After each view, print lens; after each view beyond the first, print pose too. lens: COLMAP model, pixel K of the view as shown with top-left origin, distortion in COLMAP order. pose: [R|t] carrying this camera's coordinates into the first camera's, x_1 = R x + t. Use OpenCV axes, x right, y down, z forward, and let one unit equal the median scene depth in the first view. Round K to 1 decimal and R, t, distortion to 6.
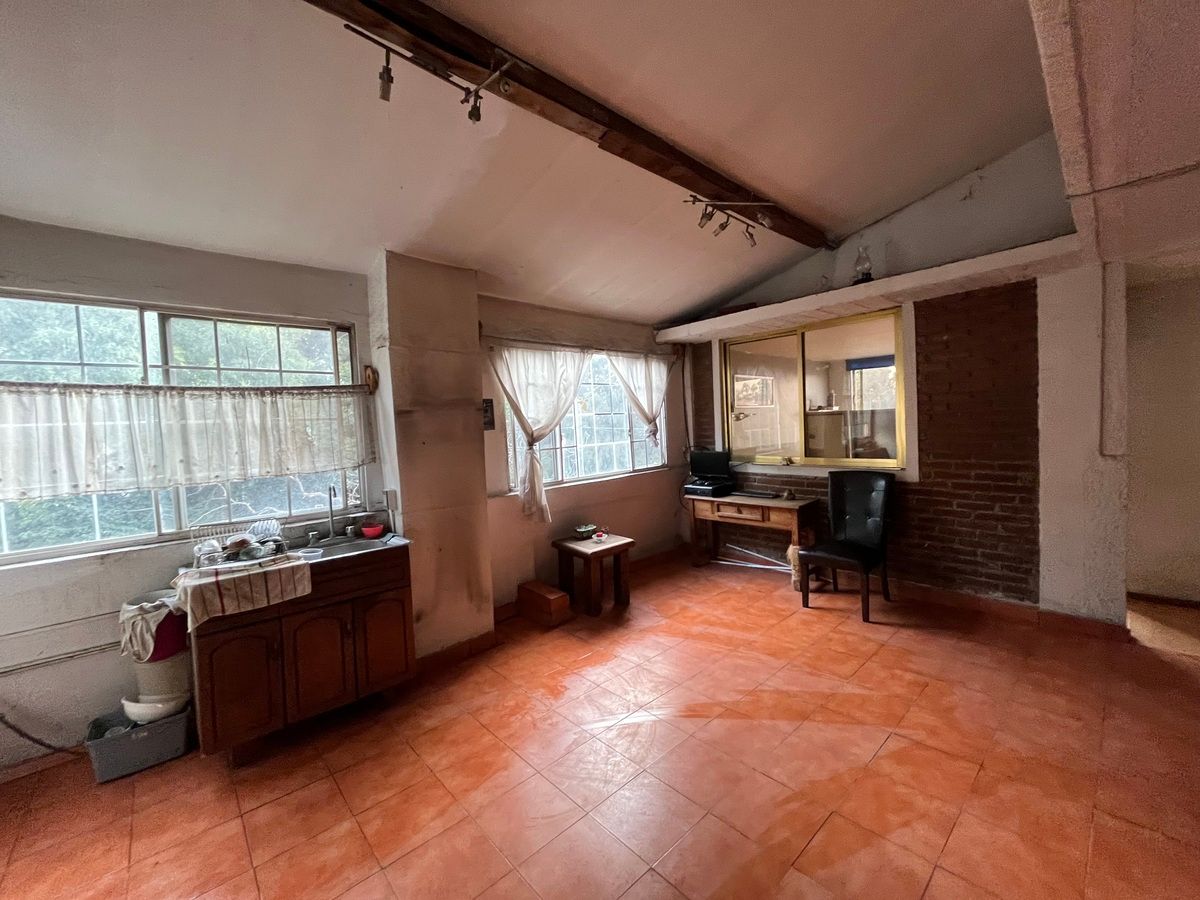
lens RADIAL K [[482.6, 0, 595.4], [0, 482.6, 446.1], [0, 0, 1]] dist [-0.001894, -0.000675]
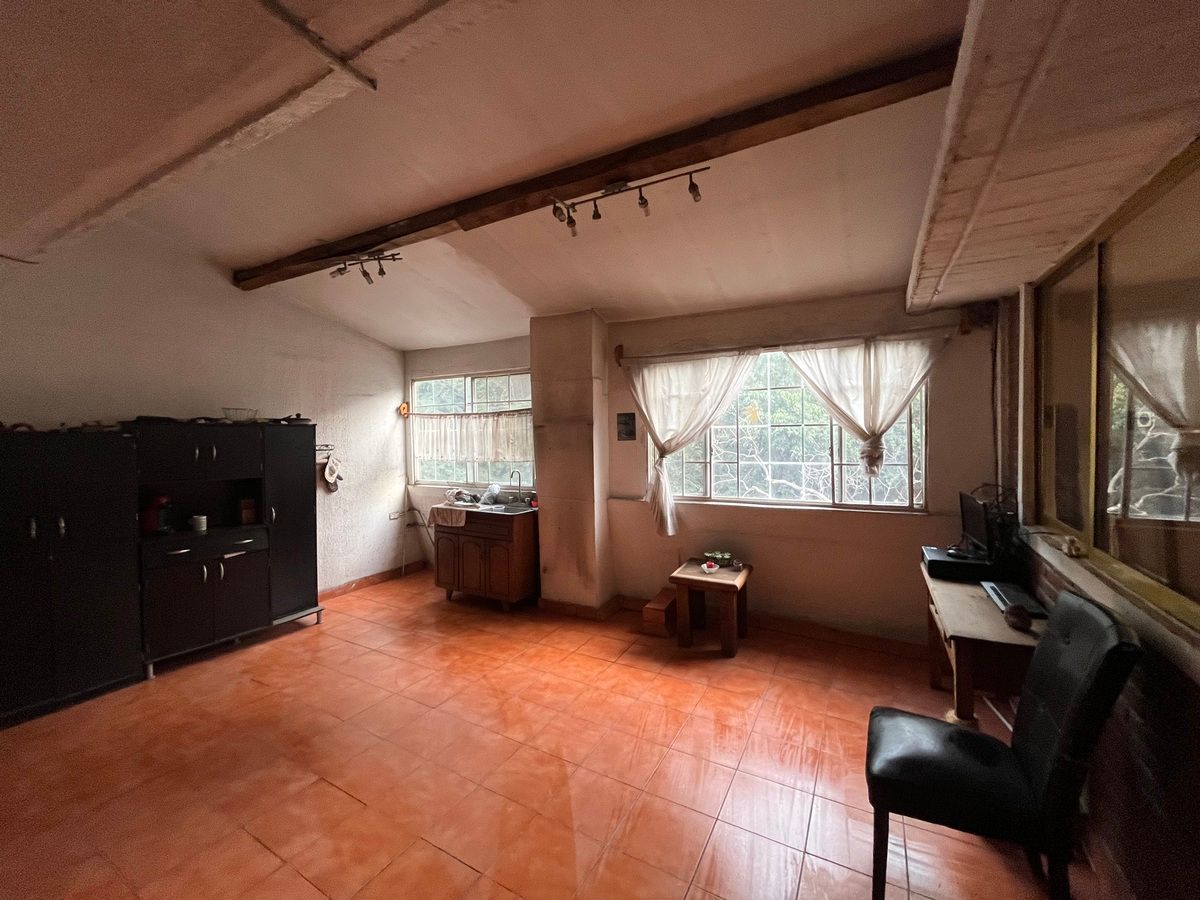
lens RADIAL K [[482.6, 0, 595.4], [0, 482.6, 446.1], [0, 0, 1]] dist [-0.001894, -0.000675]
pose [[0.318497, 0.070214, -0.945320, 0.809047], [-0.039212, 0.997375, 0.060869, -0.083616], [0.947112, 0.017682, 0.320414, 0.545906]]
